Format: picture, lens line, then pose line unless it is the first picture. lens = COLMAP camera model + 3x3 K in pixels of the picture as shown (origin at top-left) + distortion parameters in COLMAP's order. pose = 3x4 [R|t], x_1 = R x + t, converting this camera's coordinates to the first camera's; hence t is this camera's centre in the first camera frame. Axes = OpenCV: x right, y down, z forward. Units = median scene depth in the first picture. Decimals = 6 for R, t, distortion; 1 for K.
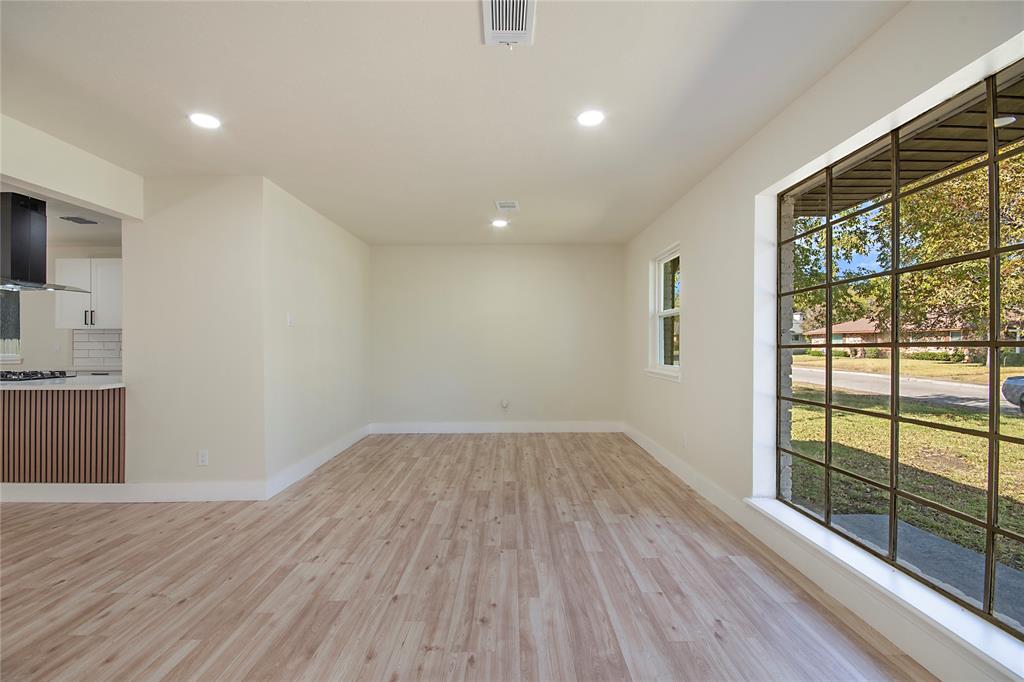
lens RADIAL K [[435.7, 0, 507.4], [0, 435.7, 347.4], [0, 0, 1]] dist [-0.001150, -0.000346]
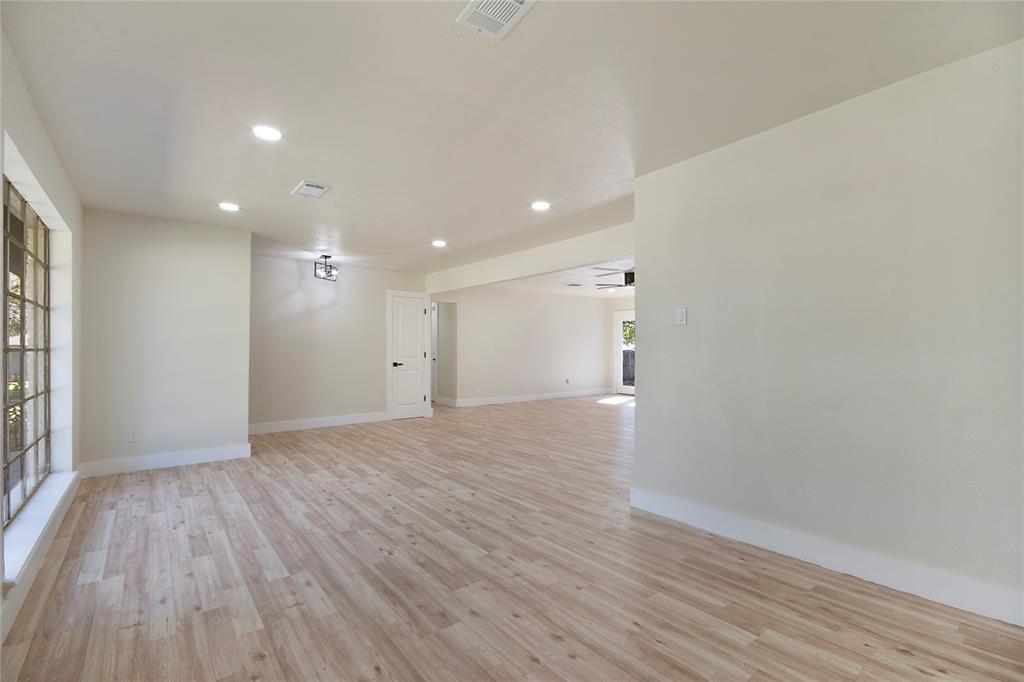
lens RADIAL K [[435.7, 0, 507.4], [0, 435.7, 347.4], [0, 0, 1]] dist [-0.001150, -0.000346]
pose [[-0.764778, 0.000760, -0.644293, 0.368709], [0.003465, 0.999990, -0.002933, -0.012282], [0.644284, -0.004476, -0.764773, 1.903160]]
